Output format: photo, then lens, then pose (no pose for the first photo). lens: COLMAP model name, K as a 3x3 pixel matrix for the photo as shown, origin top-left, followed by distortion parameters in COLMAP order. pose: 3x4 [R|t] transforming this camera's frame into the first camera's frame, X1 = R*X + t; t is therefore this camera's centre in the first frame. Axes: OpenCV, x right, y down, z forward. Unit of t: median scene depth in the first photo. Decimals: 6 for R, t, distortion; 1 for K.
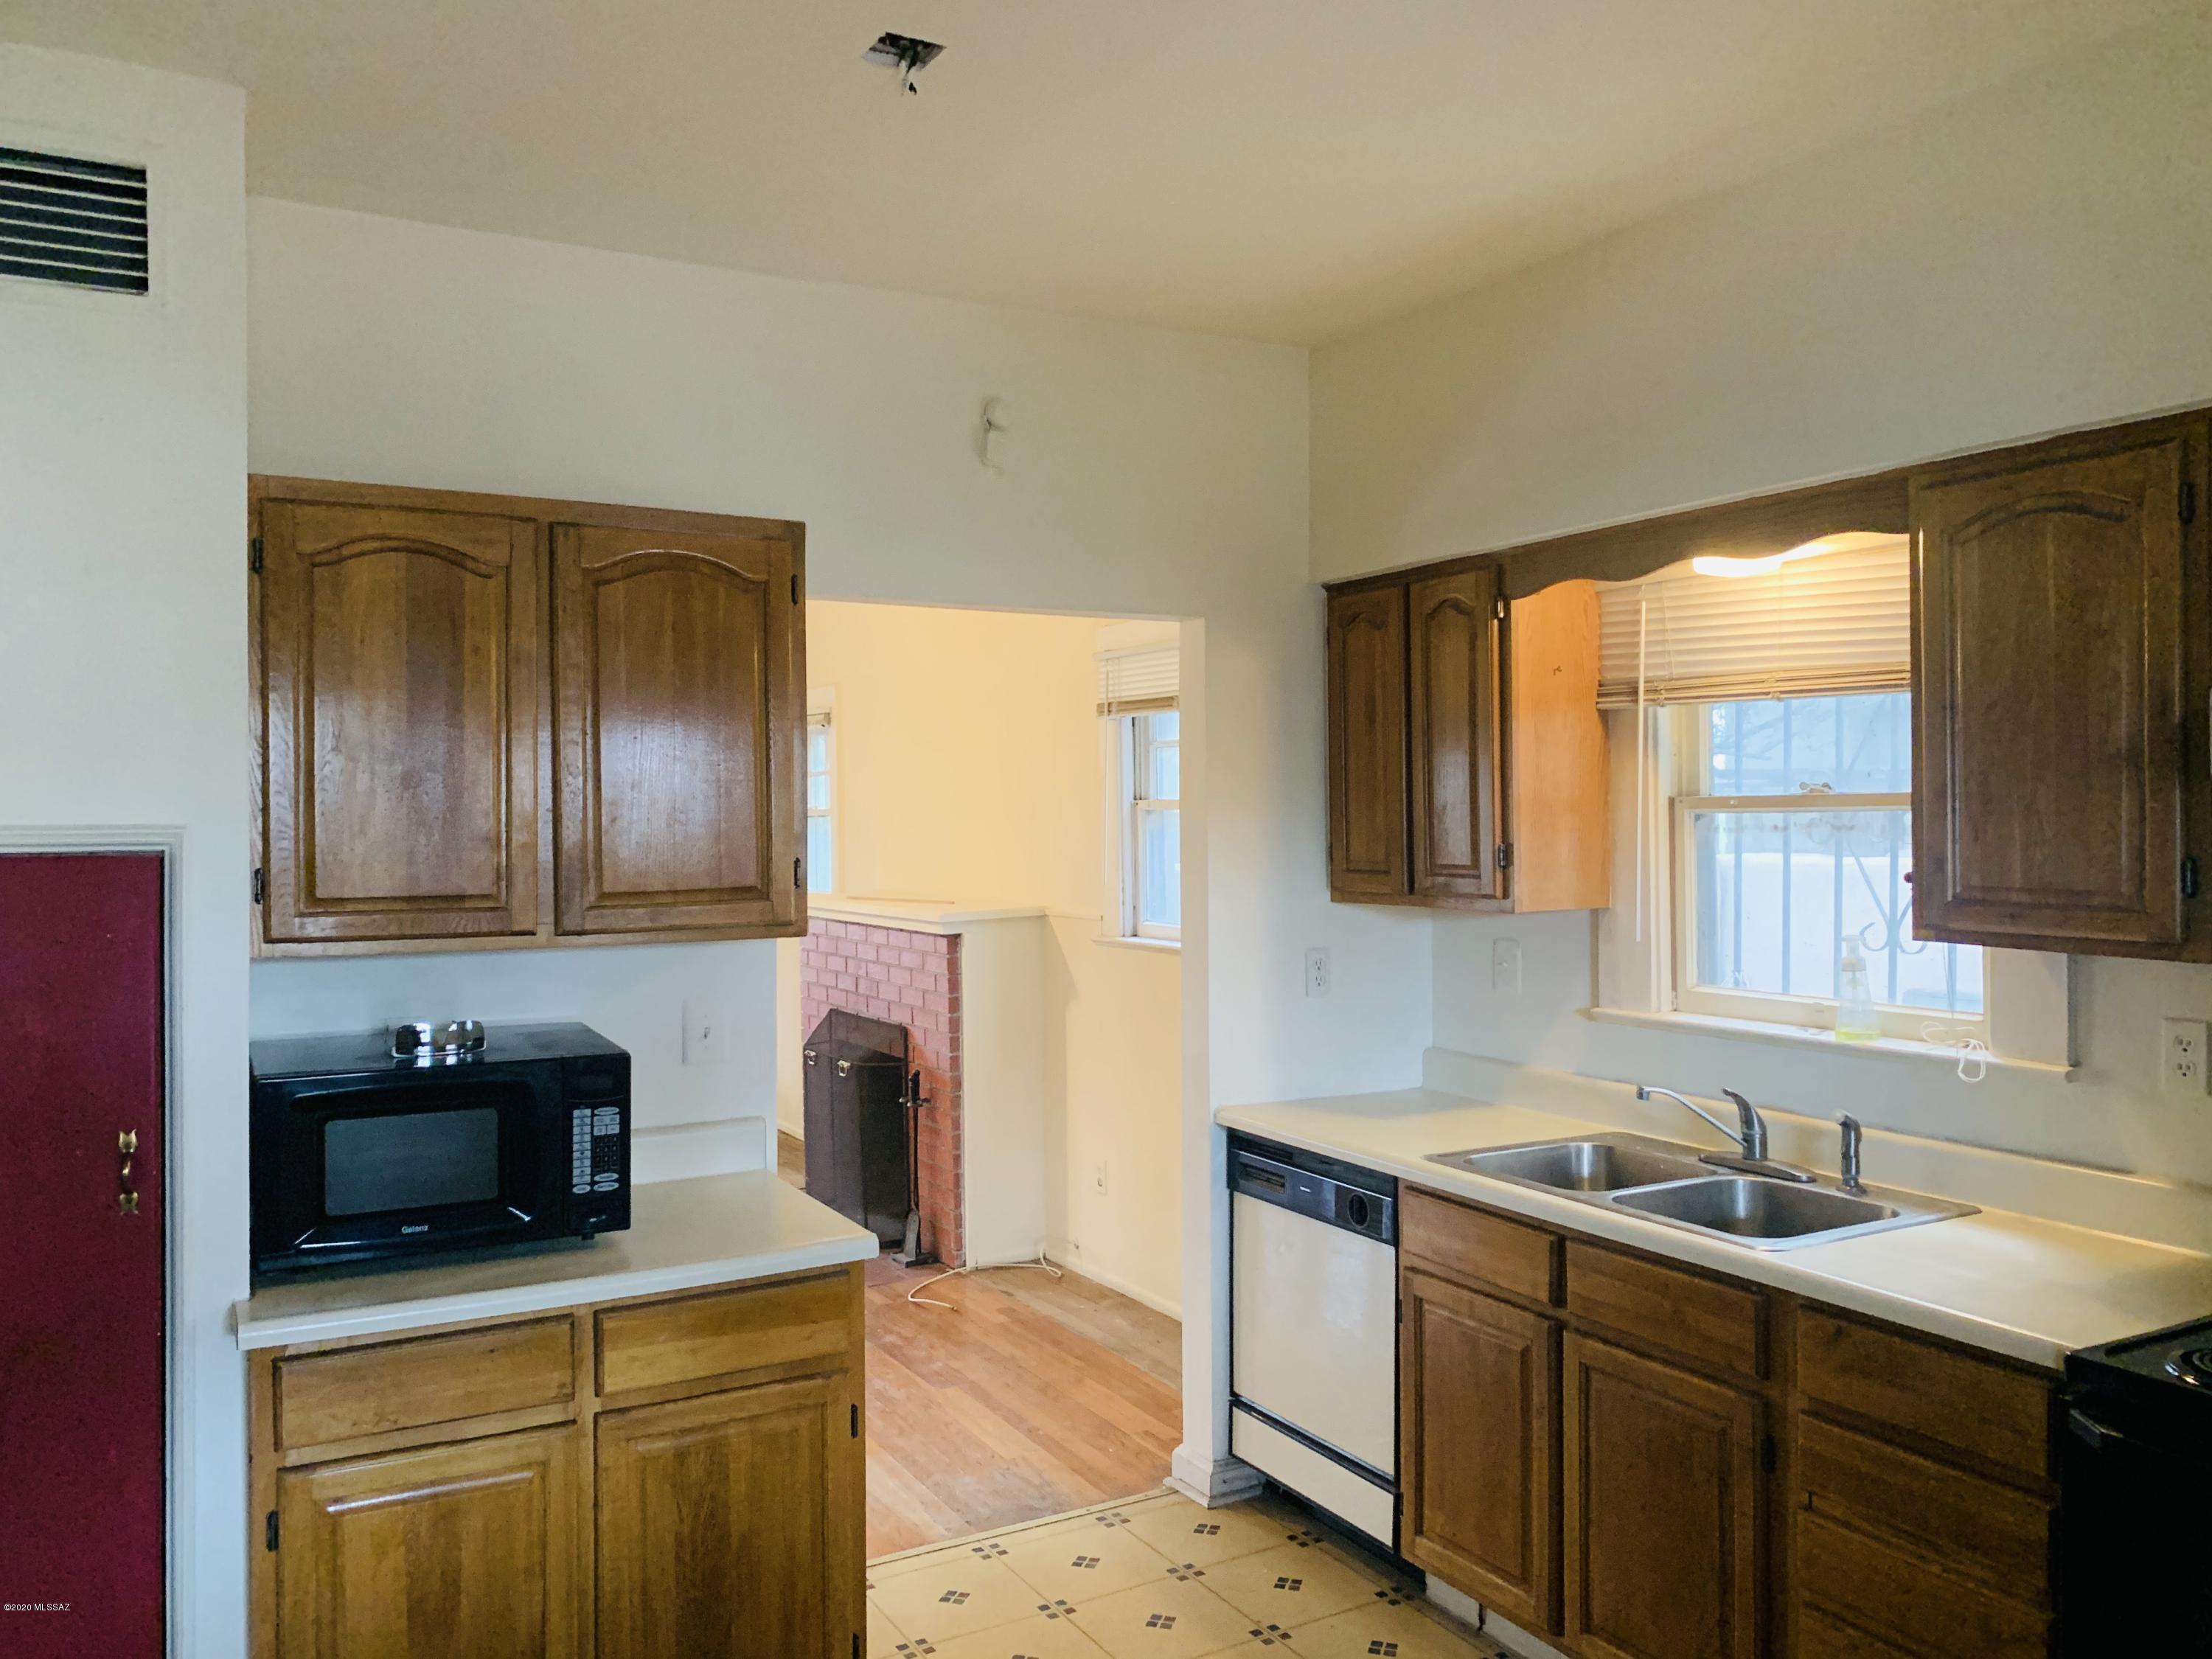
lens RADIAL K [[1690.4, 0, 1105.7], [0, 1690.4, 821.0], [0, 0, 1]] dist [0.040471, -0.038229]
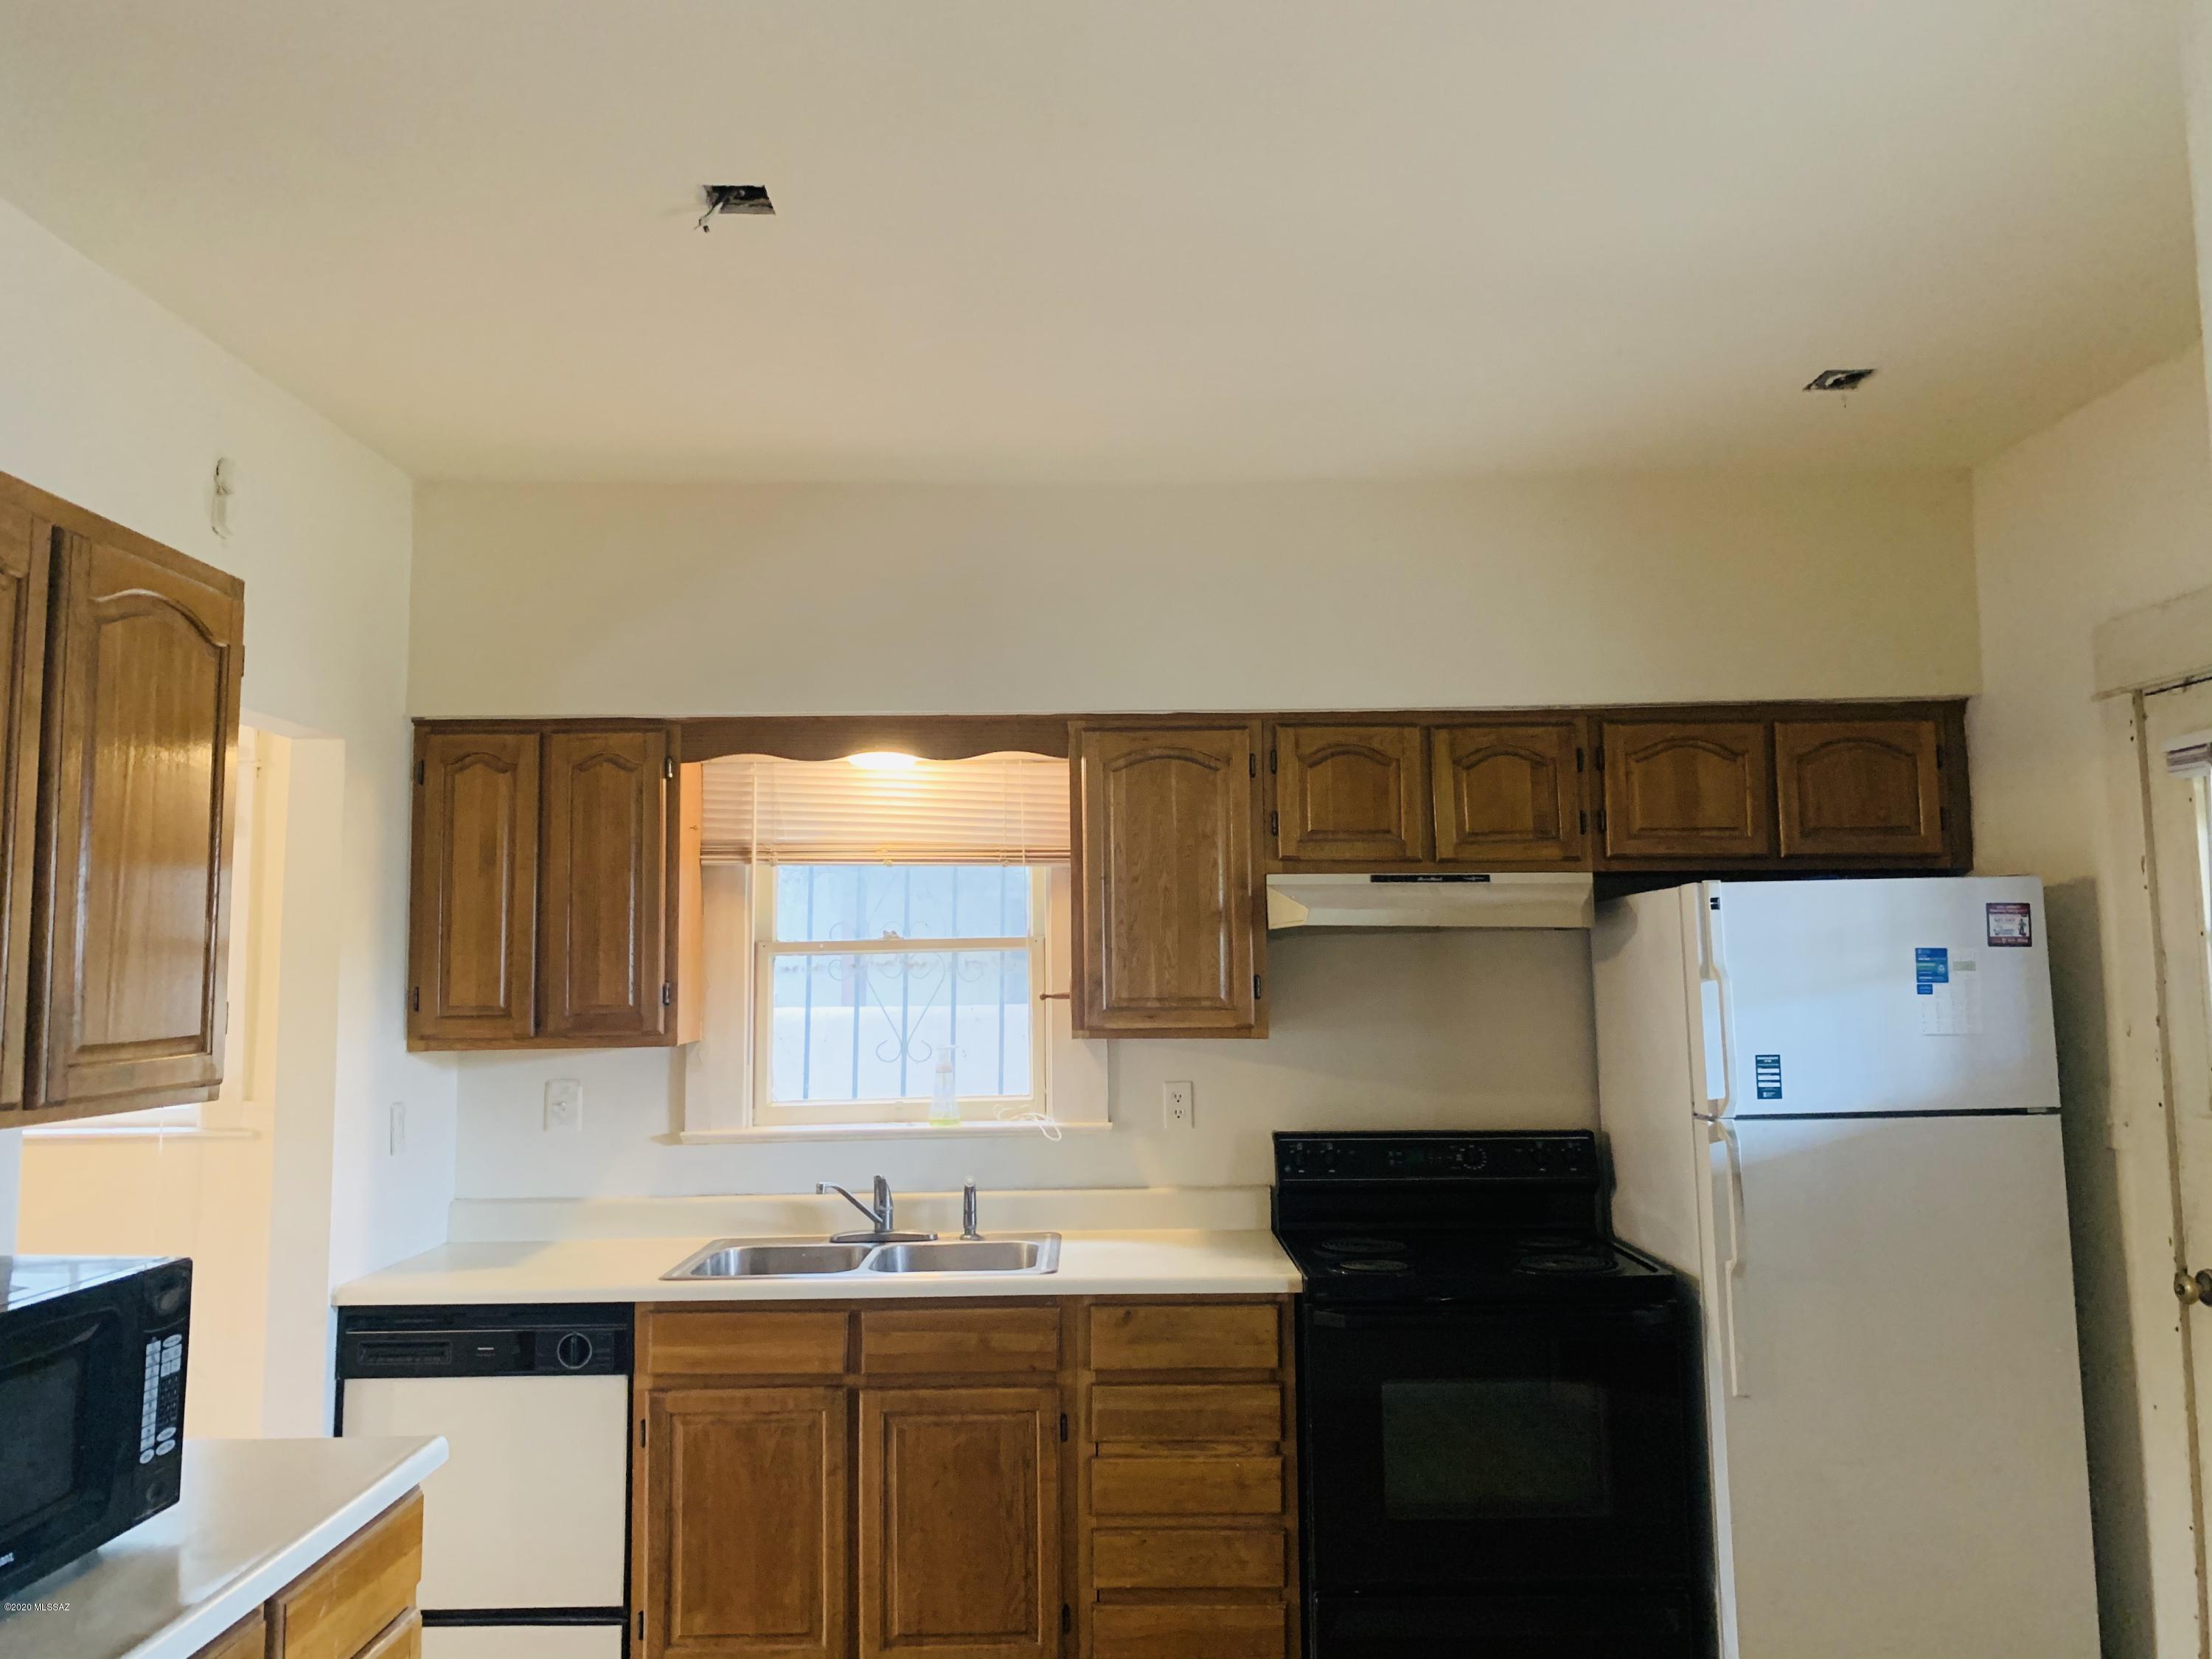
lens RADIAL K [[1690.4, 0, 1065.3], [0, 1690.4, 766.5], [0, 0, 1]] dist [0.040471, -0.038229]
pose [[0.485710, 0.107355, 0.867503, -0.772913], [0.012526, 0.991473, -0.129710, 0.026539], [-0.874030, 0.073868, 0.480224, 0.294925]]
